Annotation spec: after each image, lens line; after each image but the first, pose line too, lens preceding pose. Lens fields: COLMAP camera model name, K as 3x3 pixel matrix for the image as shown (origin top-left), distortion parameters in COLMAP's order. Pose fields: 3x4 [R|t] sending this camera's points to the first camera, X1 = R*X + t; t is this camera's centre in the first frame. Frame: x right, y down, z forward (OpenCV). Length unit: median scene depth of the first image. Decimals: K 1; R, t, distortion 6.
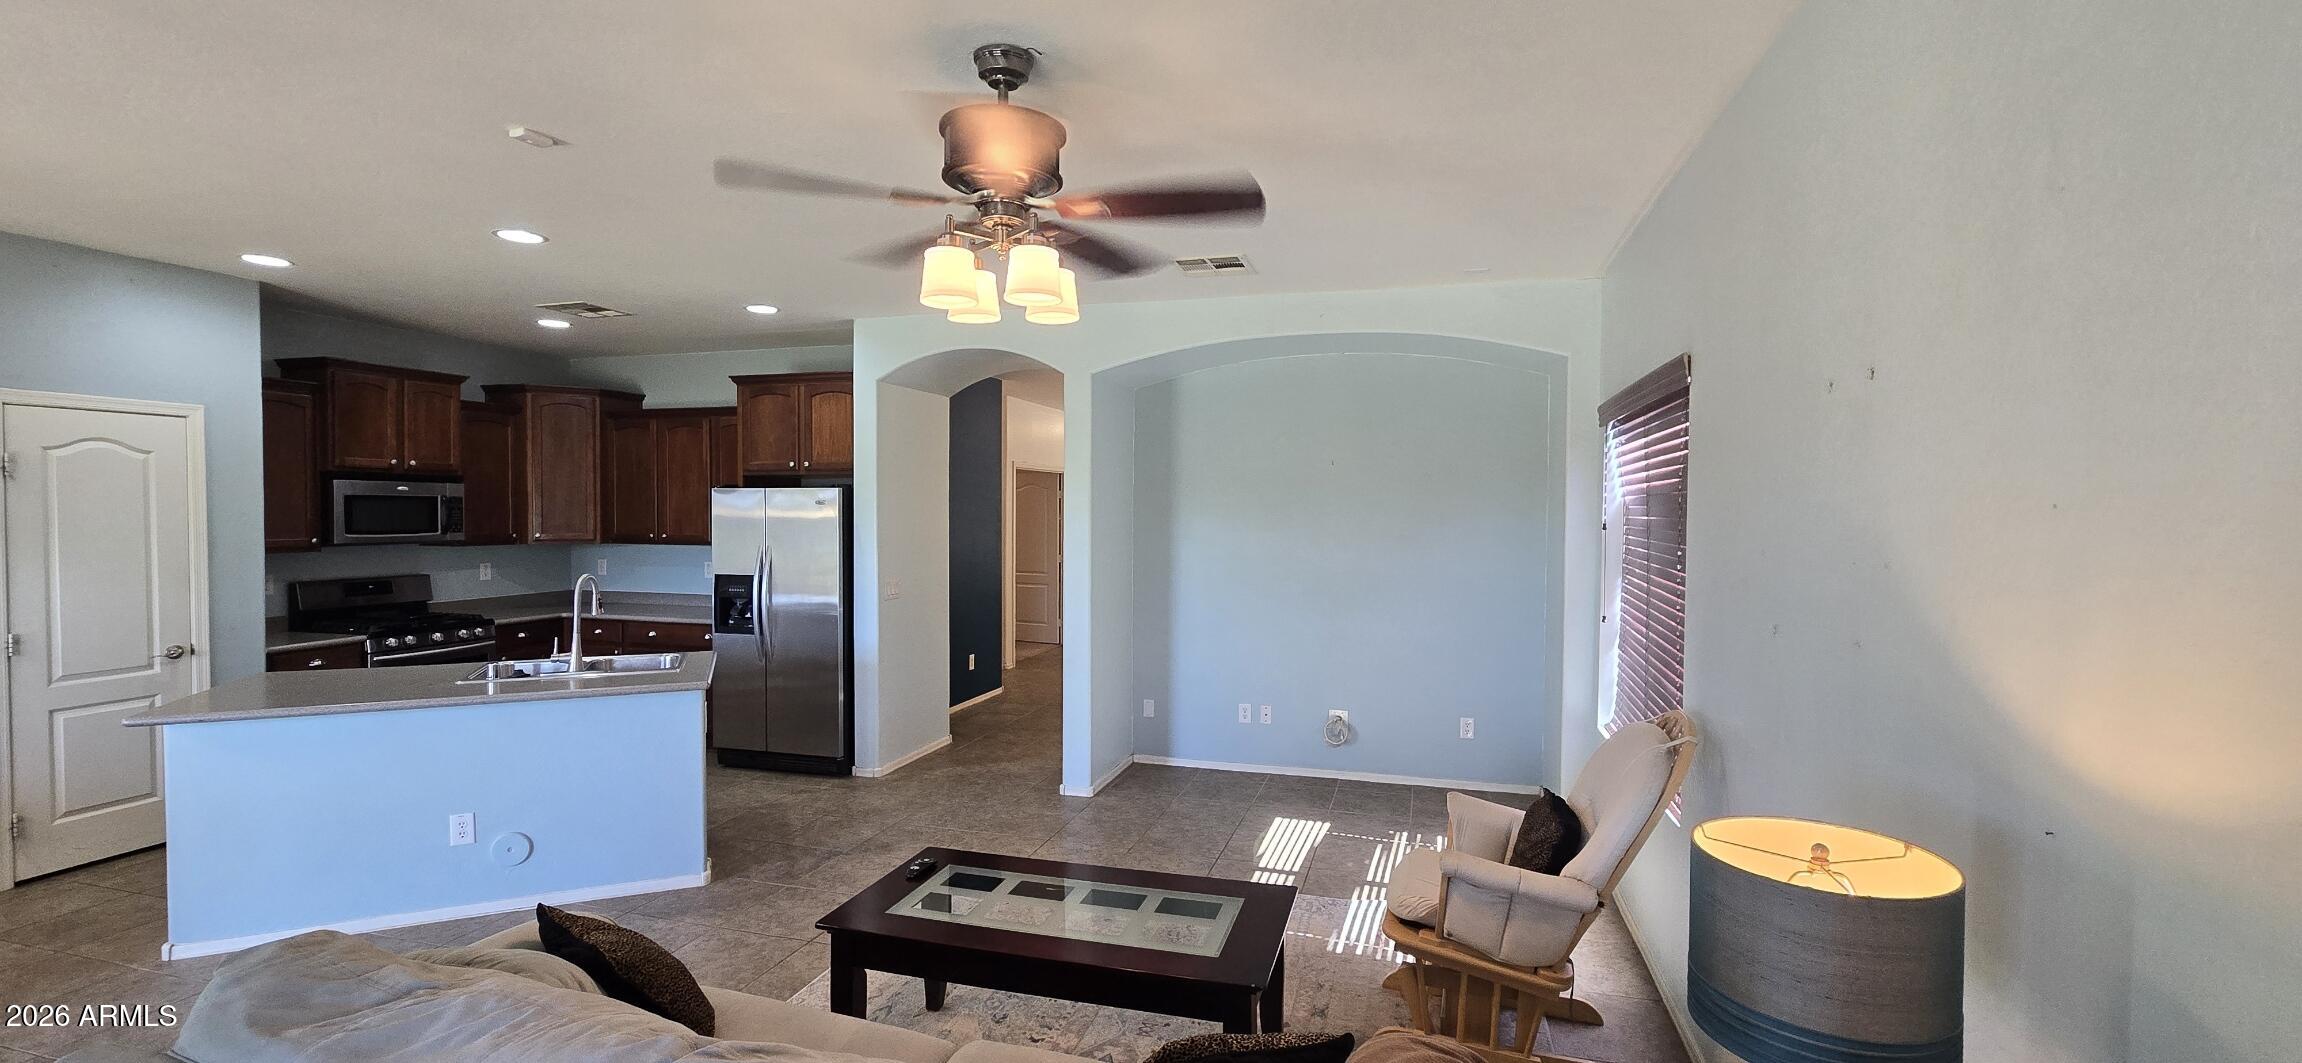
lens RADIAL K [[953.4, 0, 1160.5], [0, 953.4, 529.0], [0, 0, 1]] dist [-0.000885, 0.001155]
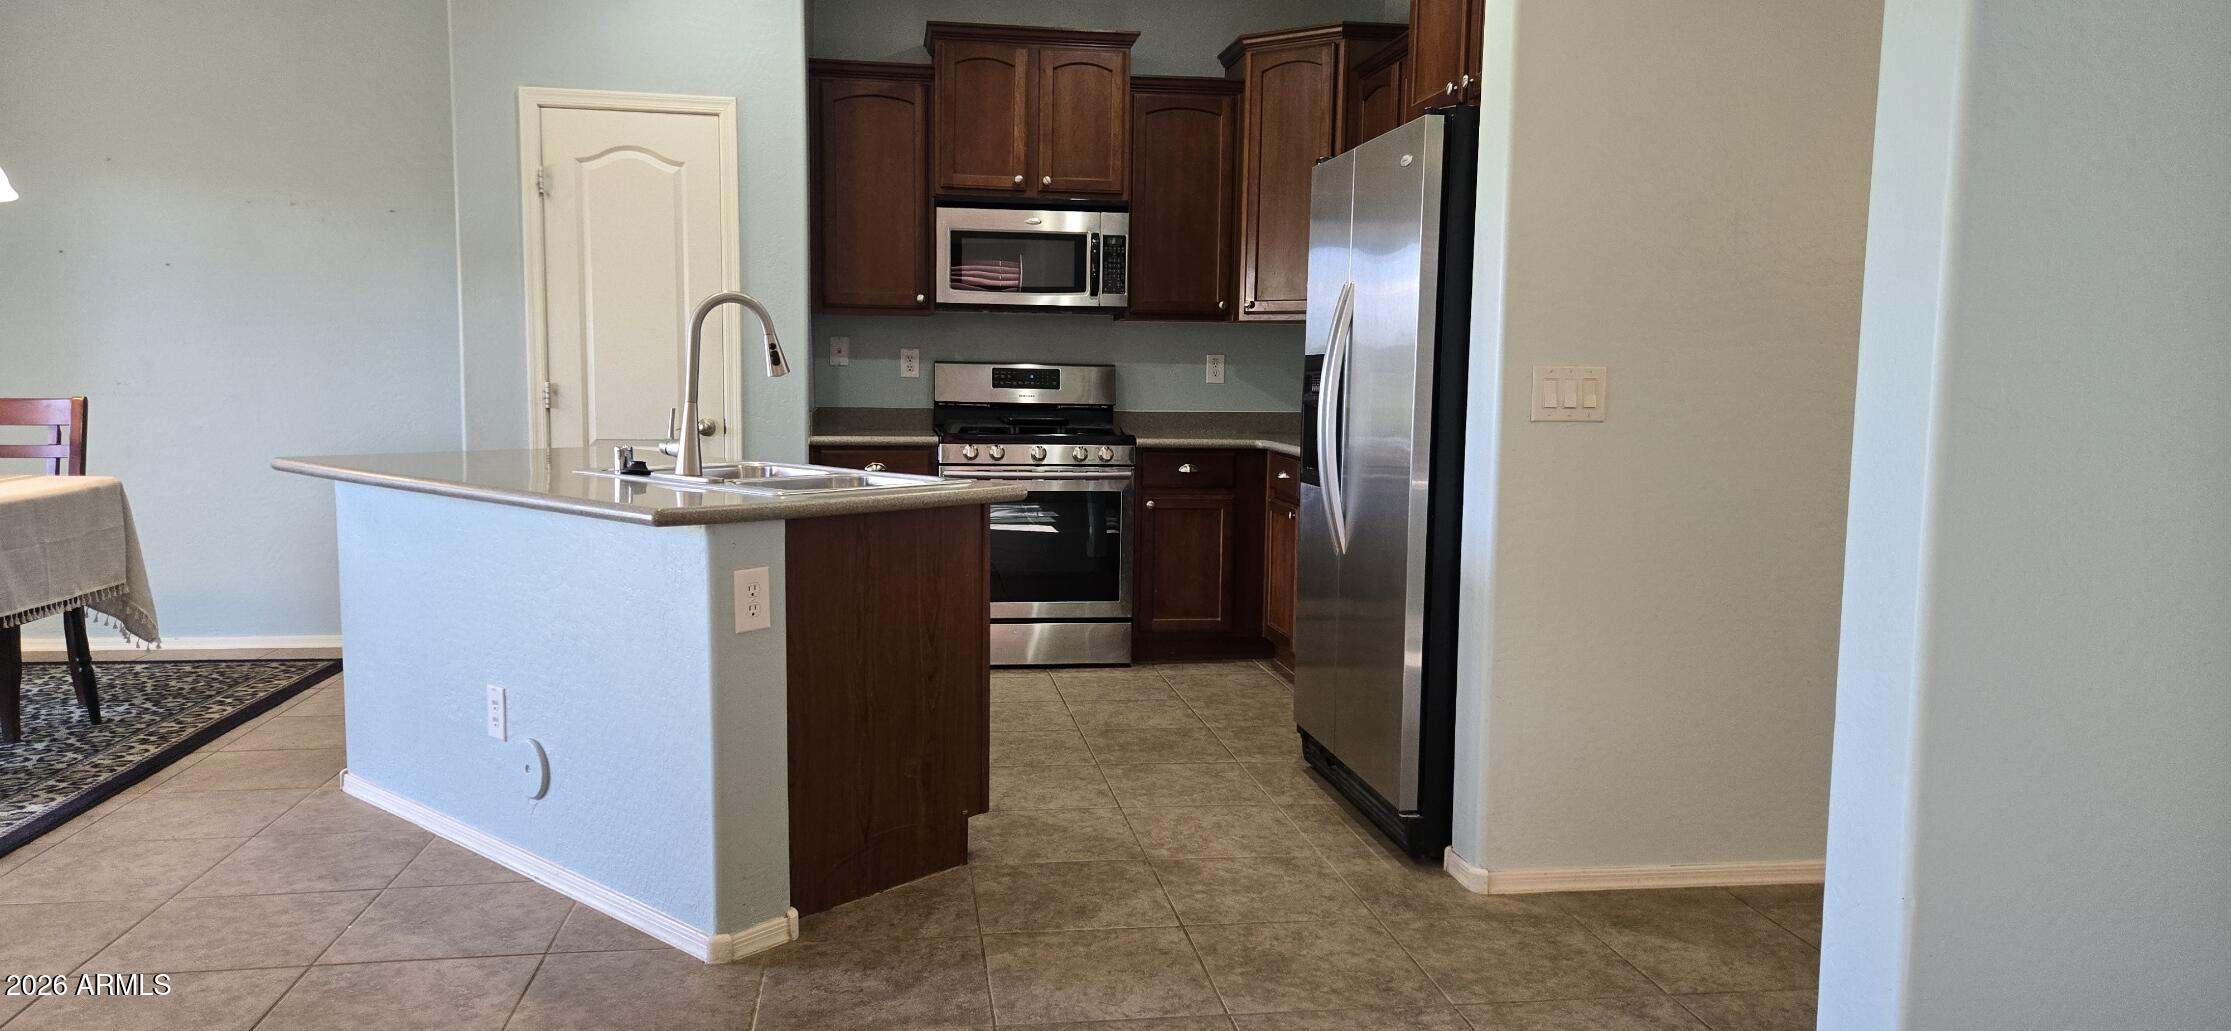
lens RADIAL K [[1498.2, 0, 1113.2], [0, 1498.2, 516.5], [0, 0, 1]] dist [0.059418, -0.049721]
pose [[0.420583, 0.096612, -0.902095, 0.174775], [-0.033905, 0.995293, 0.090786, 0.065731], [0.906620, -0.007598, 0.421879, 0.649634]]
